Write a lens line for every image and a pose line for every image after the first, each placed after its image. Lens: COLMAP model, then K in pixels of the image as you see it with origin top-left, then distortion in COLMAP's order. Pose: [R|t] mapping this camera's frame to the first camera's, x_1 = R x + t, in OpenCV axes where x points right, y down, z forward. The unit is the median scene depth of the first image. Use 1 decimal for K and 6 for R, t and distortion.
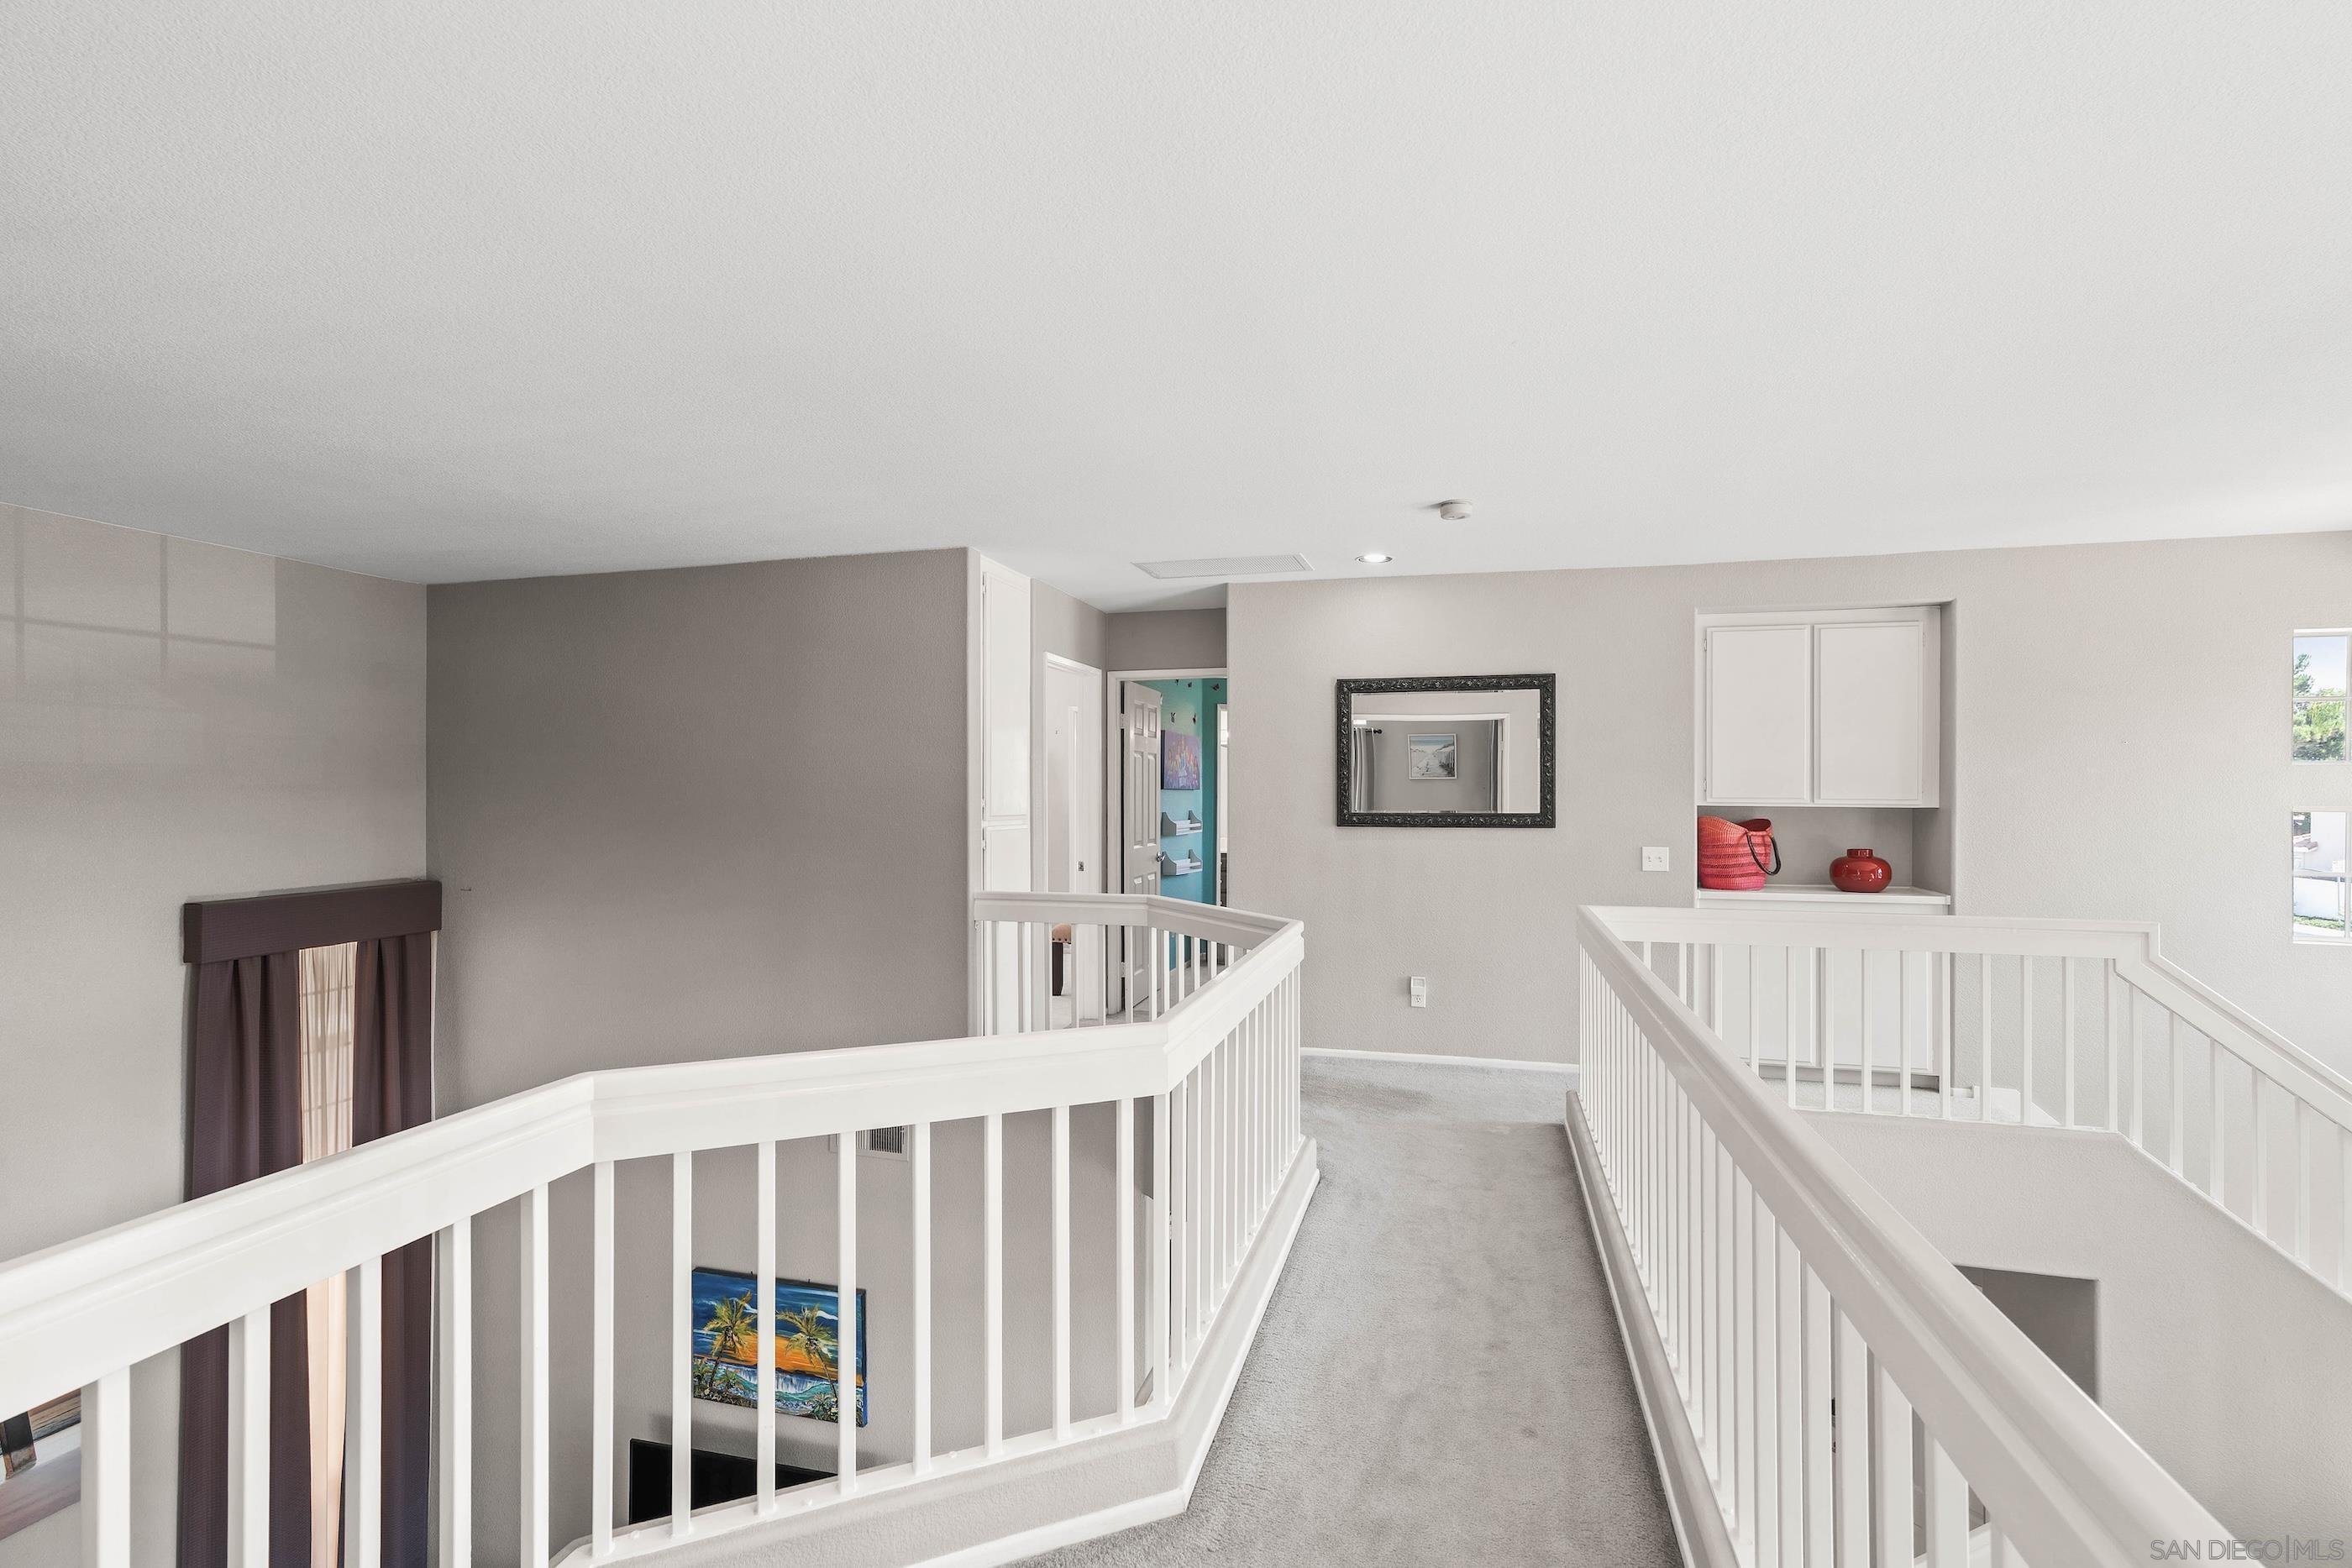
lens RADIAL K [[1079.9, 0, 1151.7], [0, 1079.9, 775.9], [0, 0, 1]] dist [-0.015987, 0.019801]
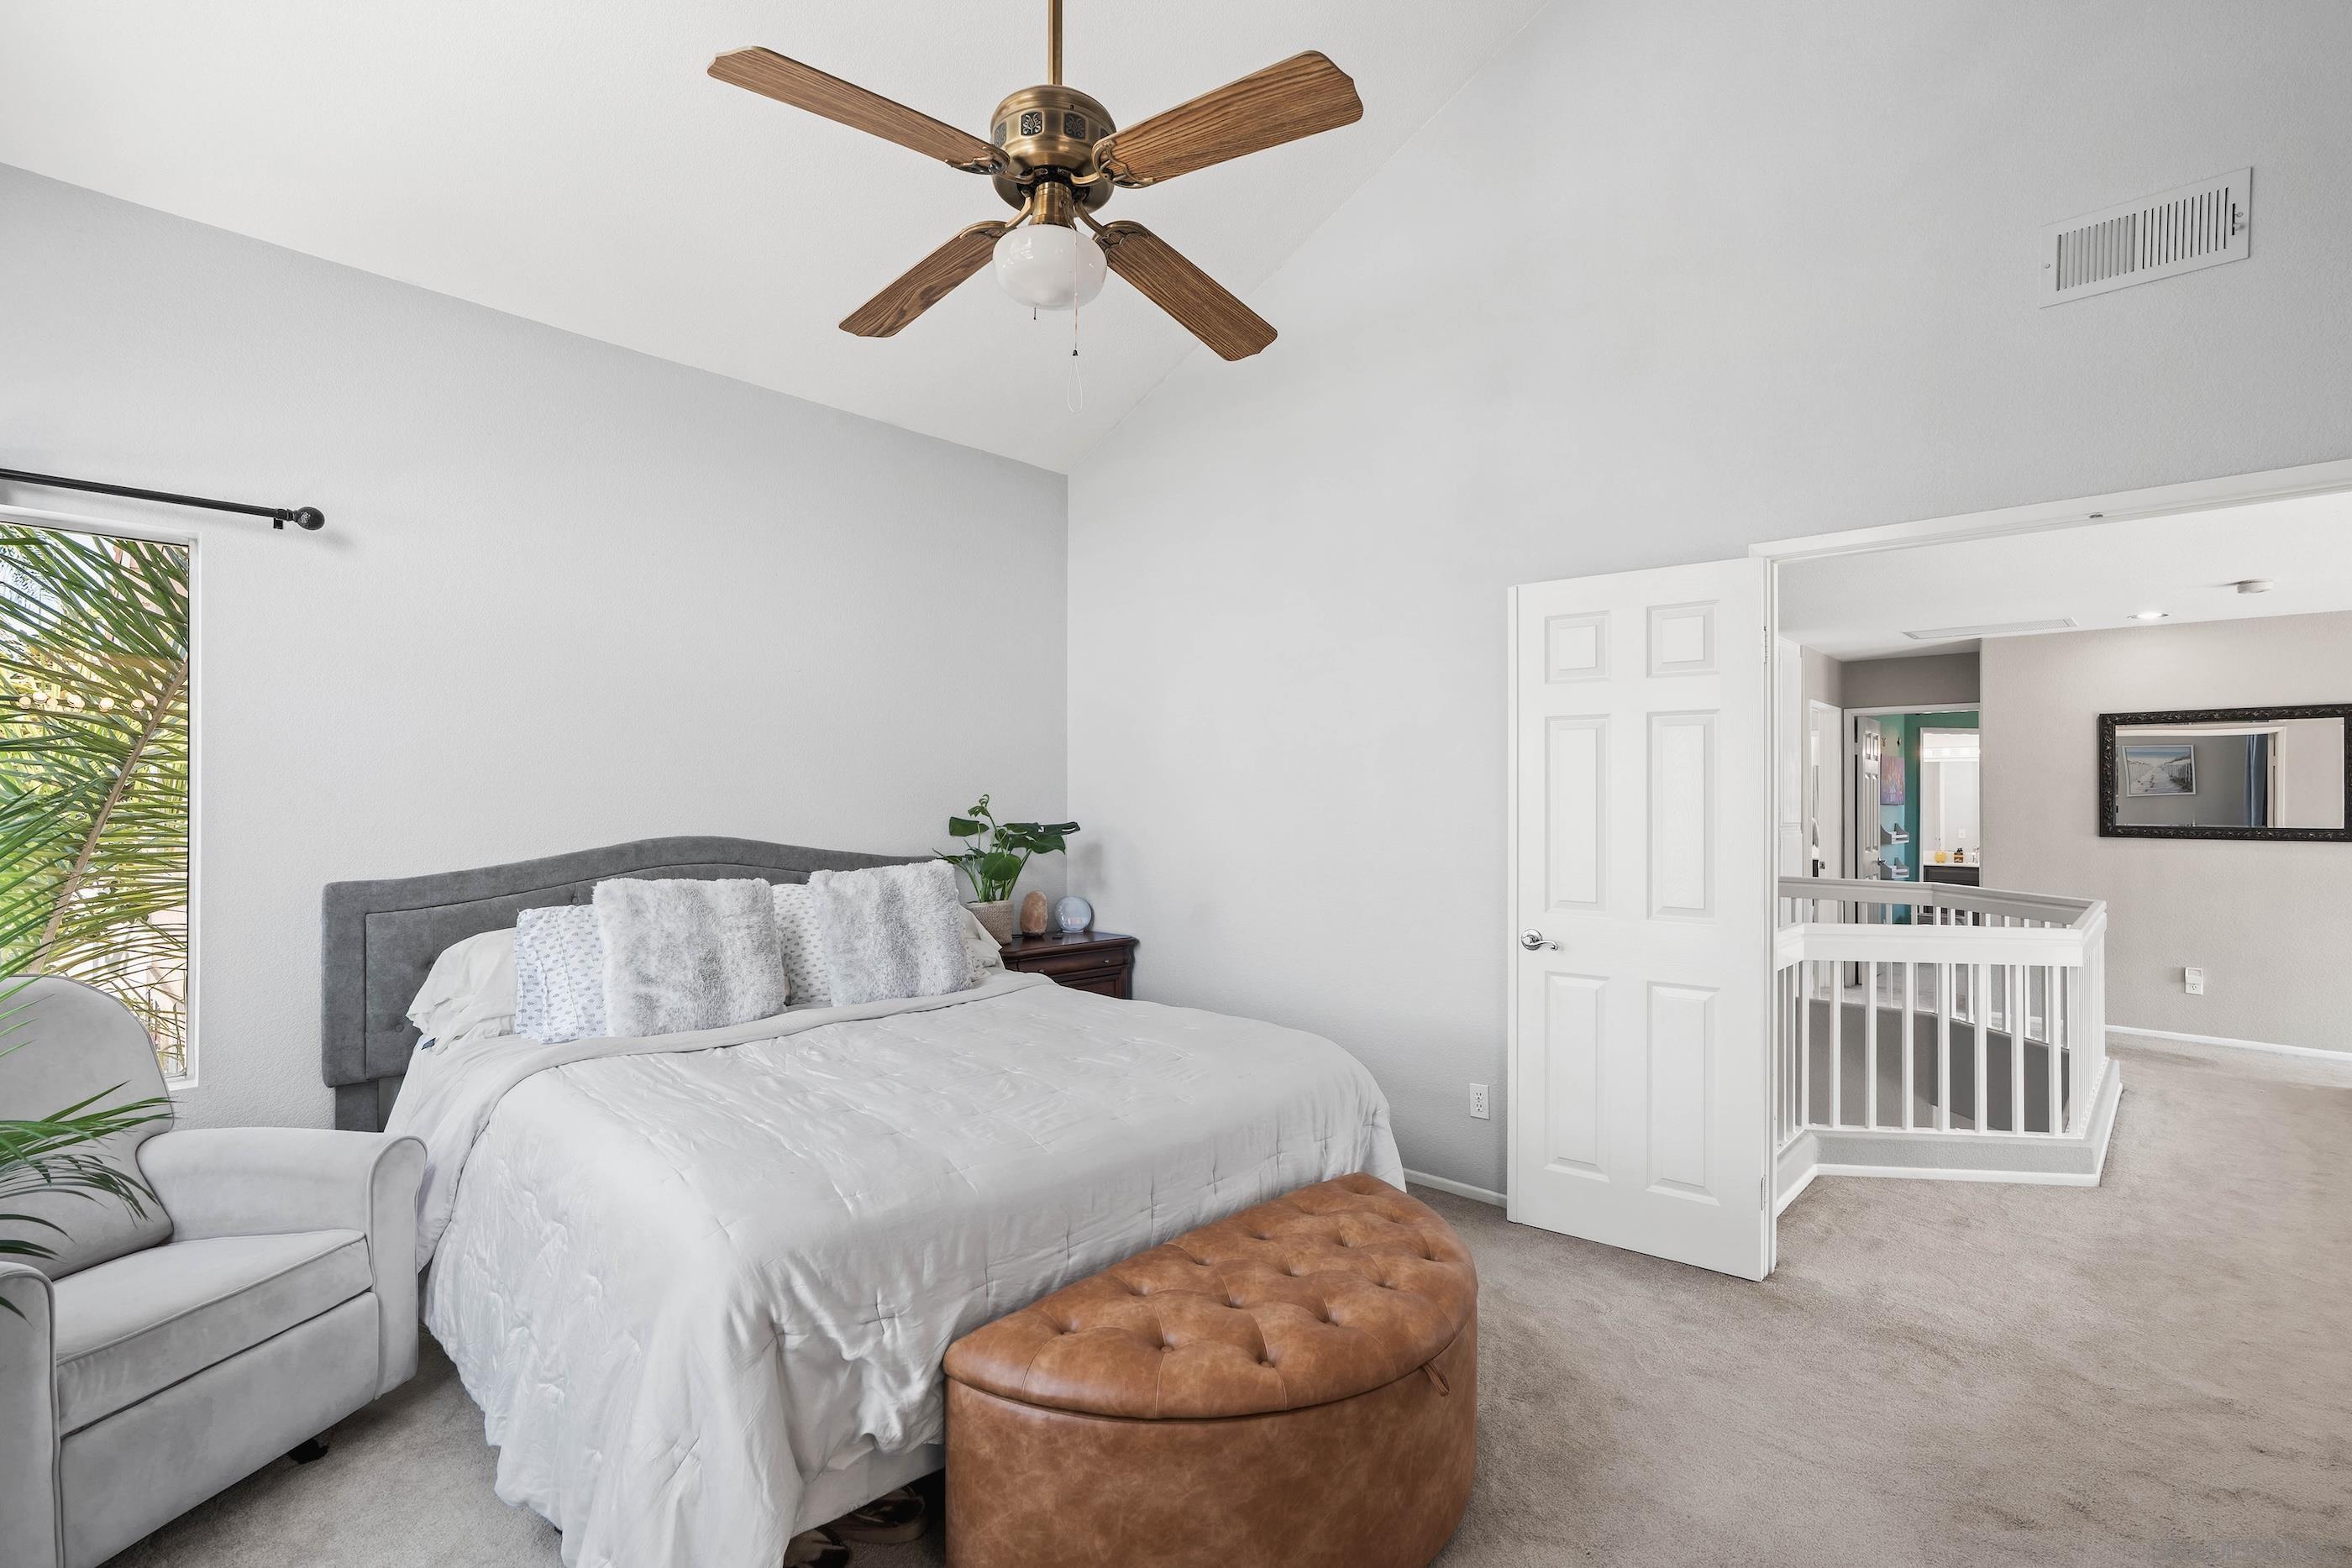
lens RADIAL K [[1074.6, 0, 1147.5], [0, 1074.6, 785.2], [0, 0, 1]] dist [0.004255, 0.001147]
pose [[0.889072, 0.000334, -0.457768, -0.217595], [-0.001072, 0.999999, -0.001354, -0.007613], [0.457767, 0.001695, 0.889071, -0.539175]]
